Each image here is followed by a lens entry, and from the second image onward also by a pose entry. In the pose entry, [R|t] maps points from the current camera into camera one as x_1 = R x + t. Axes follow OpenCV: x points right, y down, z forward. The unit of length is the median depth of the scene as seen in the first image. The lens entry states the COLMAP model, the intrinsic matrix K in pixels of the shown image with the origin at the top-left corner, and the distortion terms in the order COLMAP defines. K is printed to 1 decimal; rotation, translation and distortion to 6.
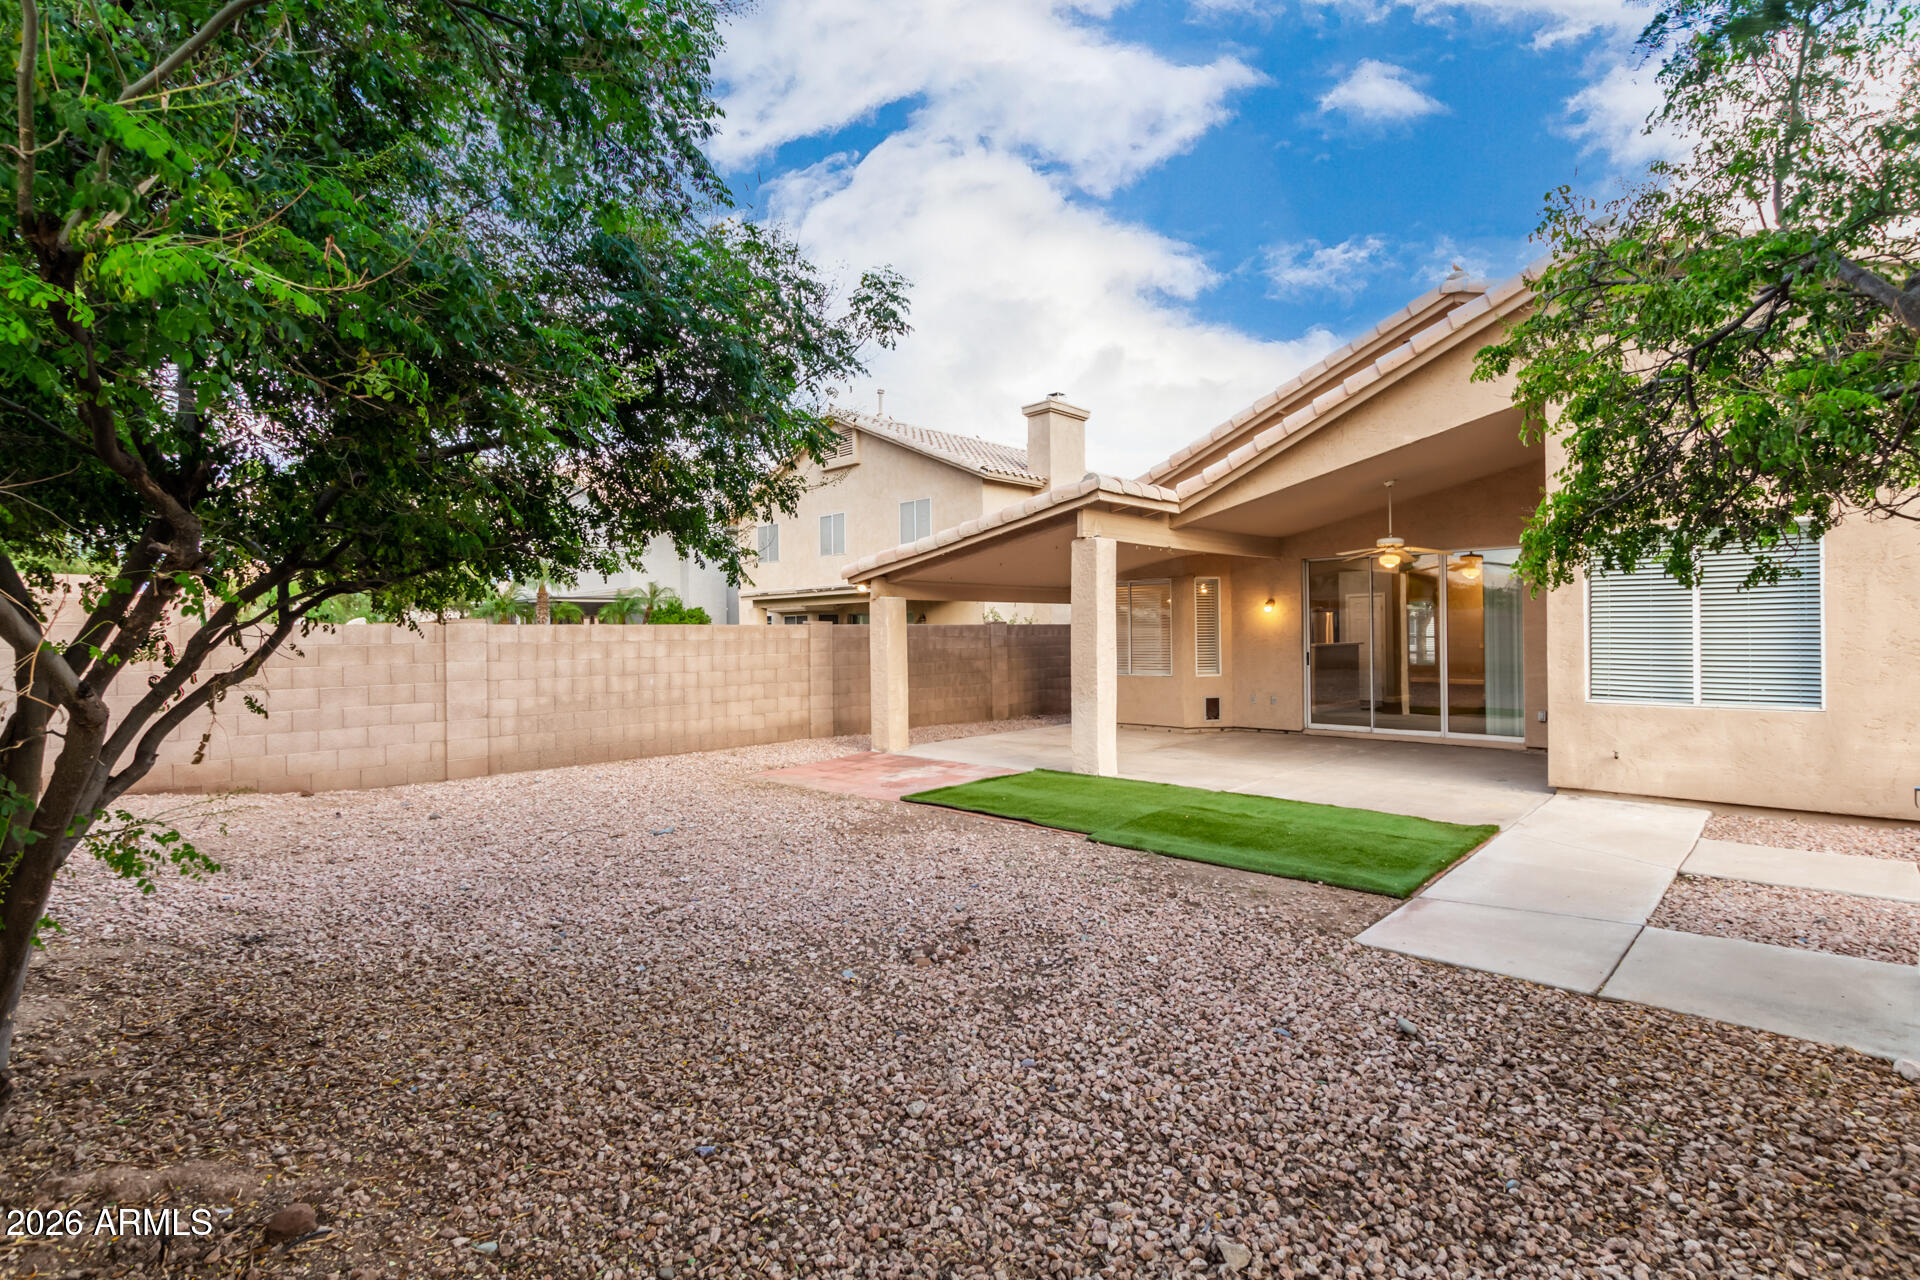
lens RADIAL K [[896.0, 0, 954.1], [0, 896.0, 637.1], [0, 0, 1]] dist [0.012750, -0.005443]
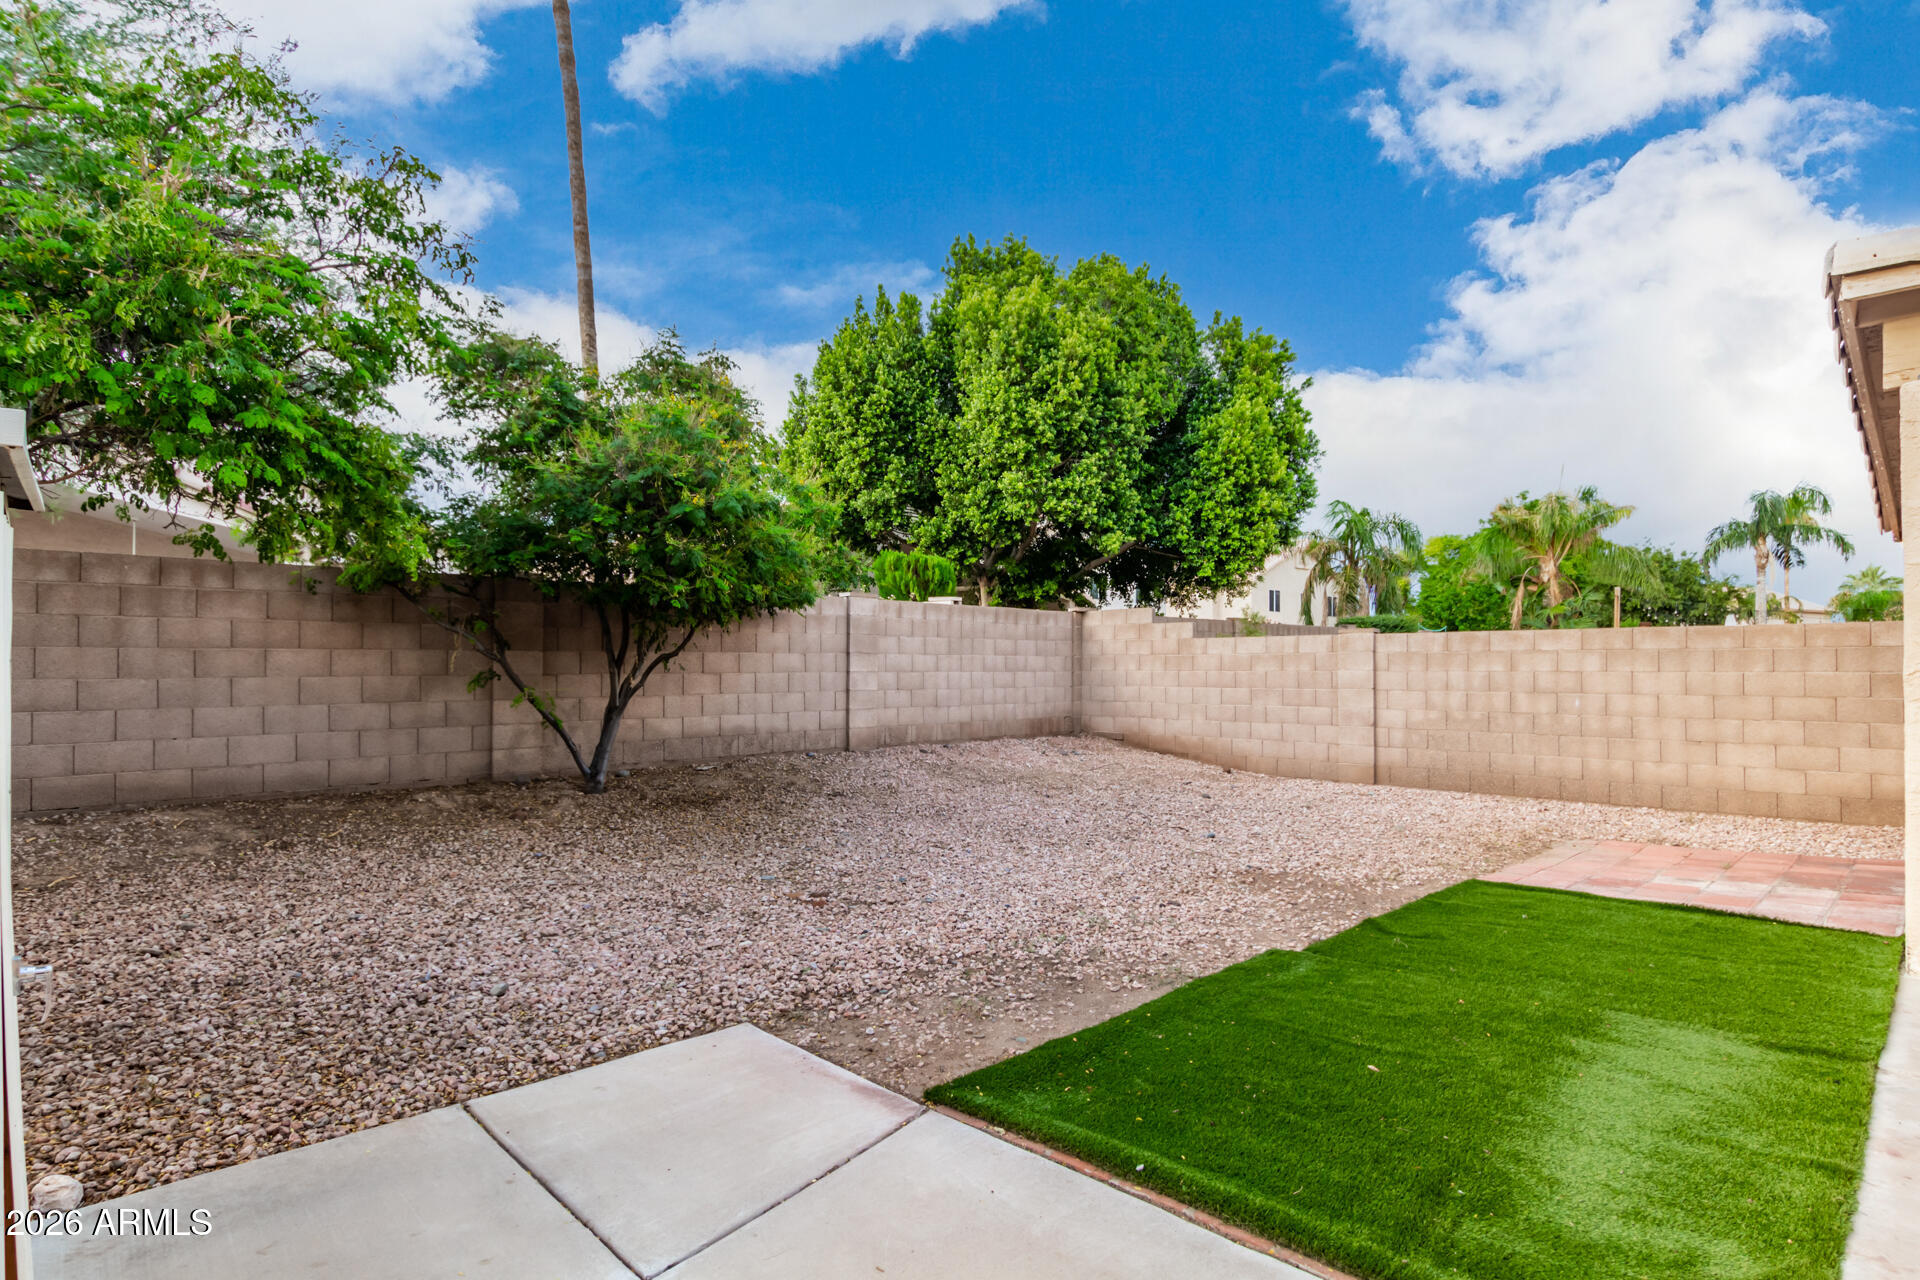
lens RADIAL K [[991.0, 0, 955.5], [0, 991.0, 646.4], [0, 0, 1]] dist [-0.005486, -0.002385]
pose [[-0.018538, -0.011321, -0.999764, 0.582489], [-0.005568, 0.999922, -0.011219, 0.015232], [0.999813, 0.005359, -0.018600, 0.547922]]
